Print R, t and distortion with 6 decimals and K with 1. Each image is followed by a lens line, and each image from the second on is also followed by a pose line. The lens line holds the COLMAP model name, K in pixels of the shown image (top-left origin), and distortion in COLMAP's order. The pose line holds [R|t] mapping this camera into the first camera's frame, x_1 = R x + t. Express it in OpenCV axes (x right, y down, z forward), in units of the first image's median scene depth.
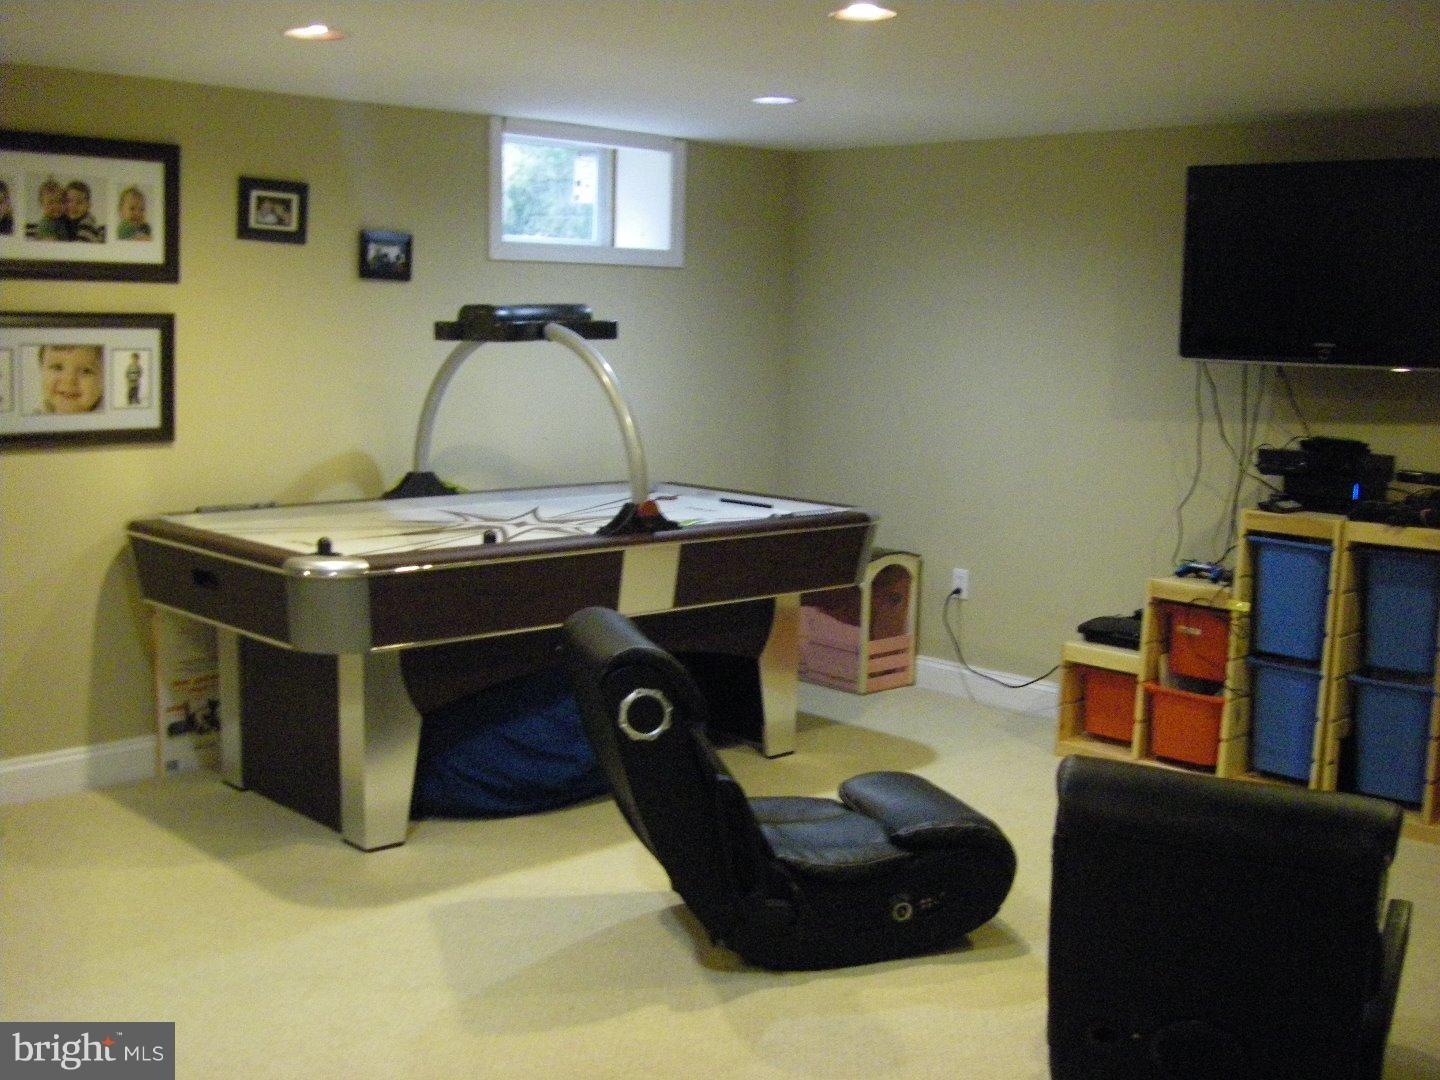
lens RADIAL K [[1593.9, 0, 720.2], [0, 1593.9, 560.7], [0, 0, 1]] dist [-0.085675, 0.031313]
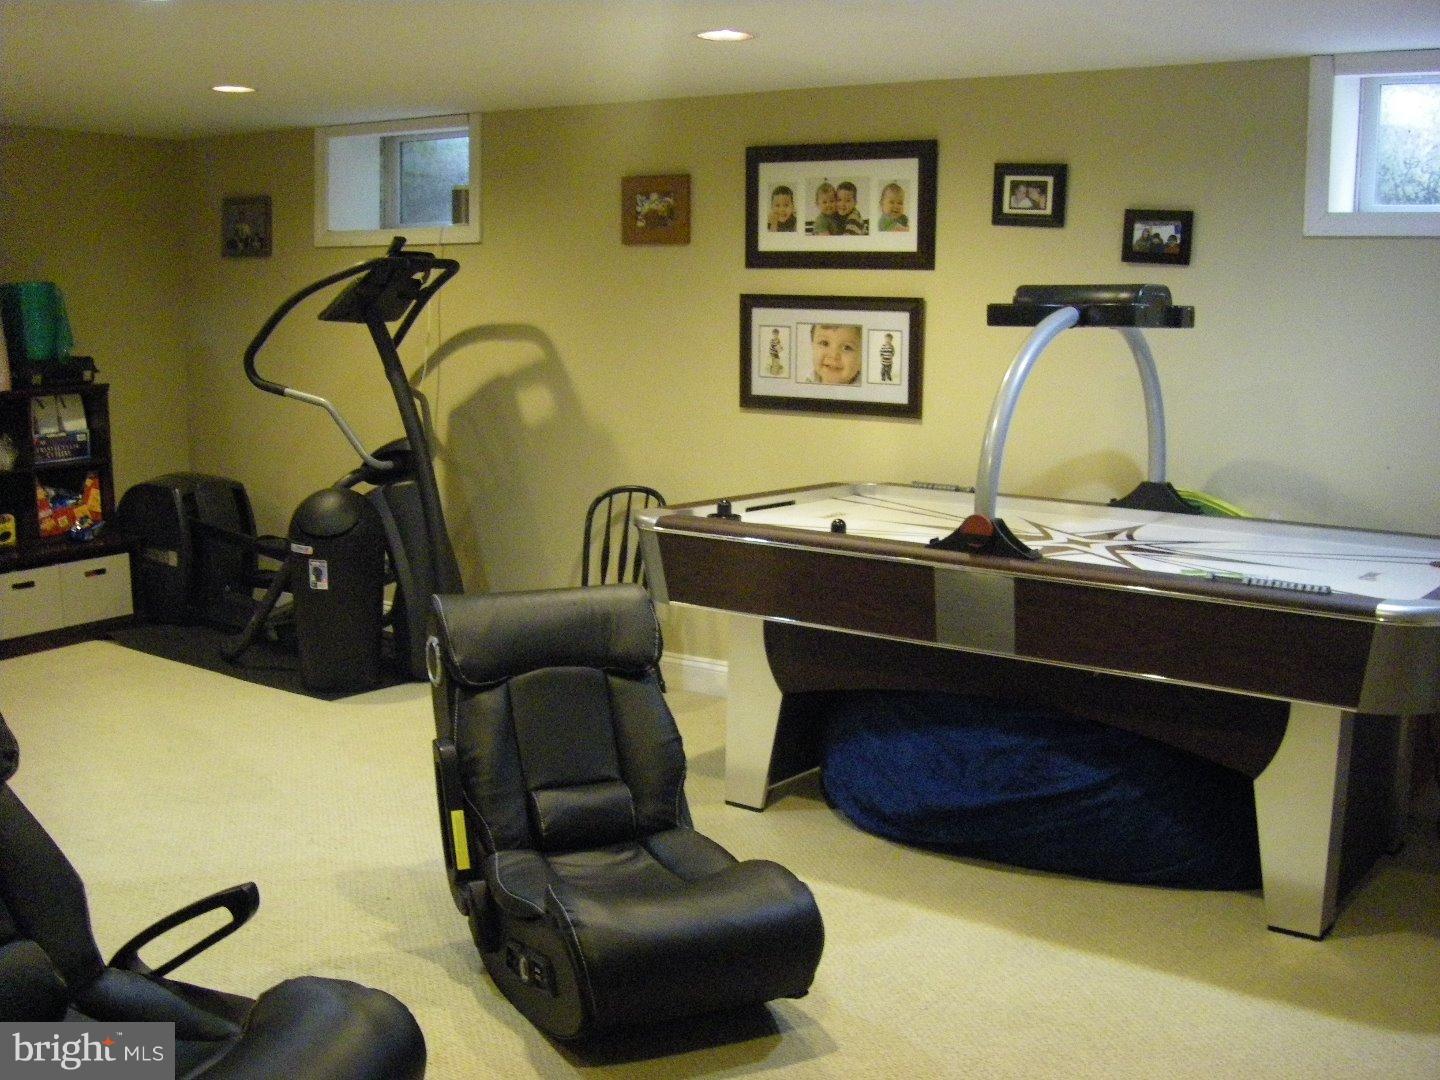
lens RADIAL K [[1644.3, 0, 720.0], [0, 1644.3, 540.0], [0, 0, 1]] dist [-0.121691, 0.025285]
pose [[0.194376, 0.128855, -0.972427, 0.731623], [-0.159256, 0.982328, 0.098334, -0.084454], [0.967913, 0.135751, 0.211462, 0.664243]]
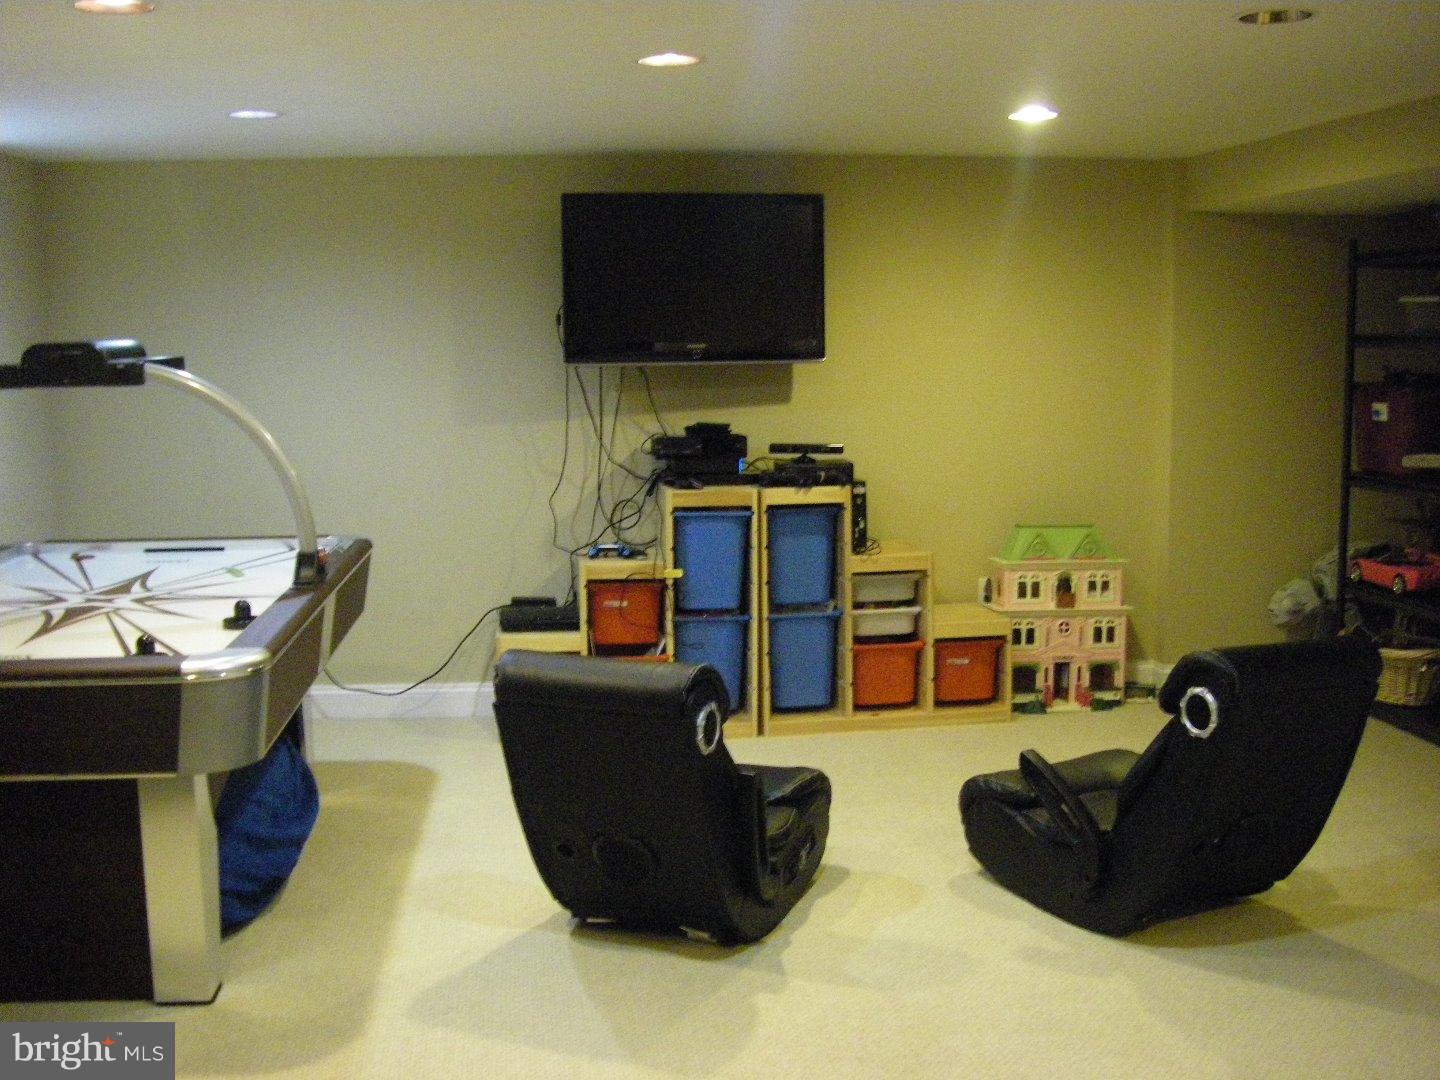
lens RADIAL K [[1644.3, 0, 720.0], [0, 1644.3, 540.0], [0, 0, 1]] dist [-0.121691, 0.025285]
pose [[0.629013, -0.129145, 0.766592, -0.597699], [0.139819, 0.988818, 0.051856, -0.055925], [-0.764717, 0.074566, 0.640037, 0.208599]]
